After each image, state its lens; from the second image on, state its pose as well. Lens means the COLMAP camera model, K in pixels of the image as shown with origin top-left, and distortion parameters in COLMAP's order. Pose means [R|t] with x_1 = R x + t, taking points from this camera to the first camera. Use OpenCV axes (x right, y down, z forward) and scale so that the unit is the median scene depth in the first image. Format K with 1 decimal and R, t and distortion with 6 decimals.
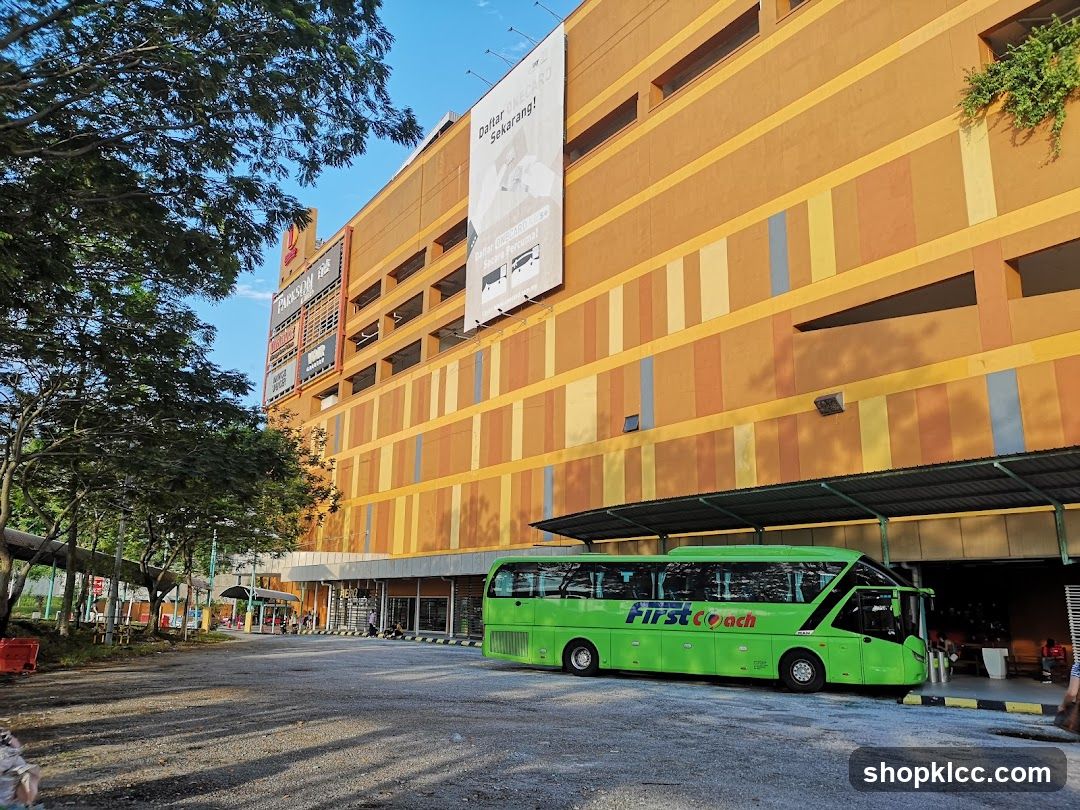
lens RADIAL K [[801.5, 0, 539.2], [0, 801.5, 423.5], [0, 0, 1]] dist [0.063684, 0.000243]
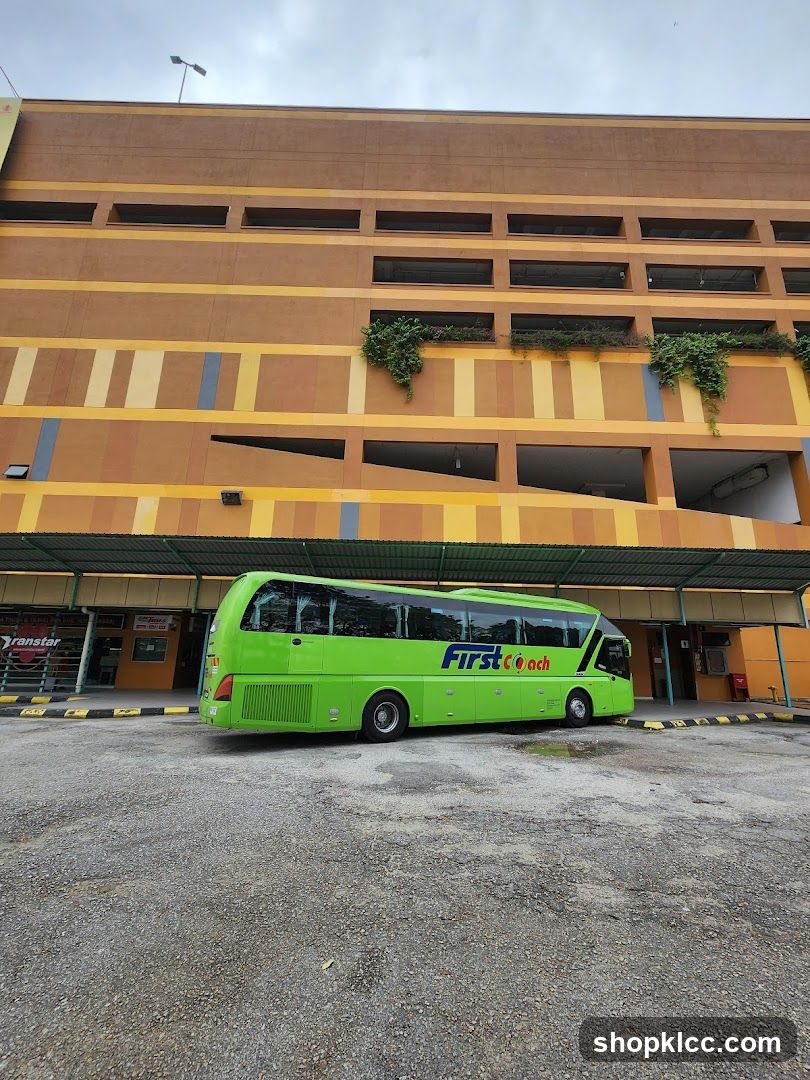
lens RADIAL K [[495.2, 0, 405.4], [0, 495.2, 512.9], [0, 0, 1]] dist [0.003620, 0.000304]
pose [[0.576397, 0.223338, 0.786057, -0.078220], [-0.191944, 0.972017, -0.135426, 0.035877], [-0.794307, -0.072820, 0.603137, 0.157050]]
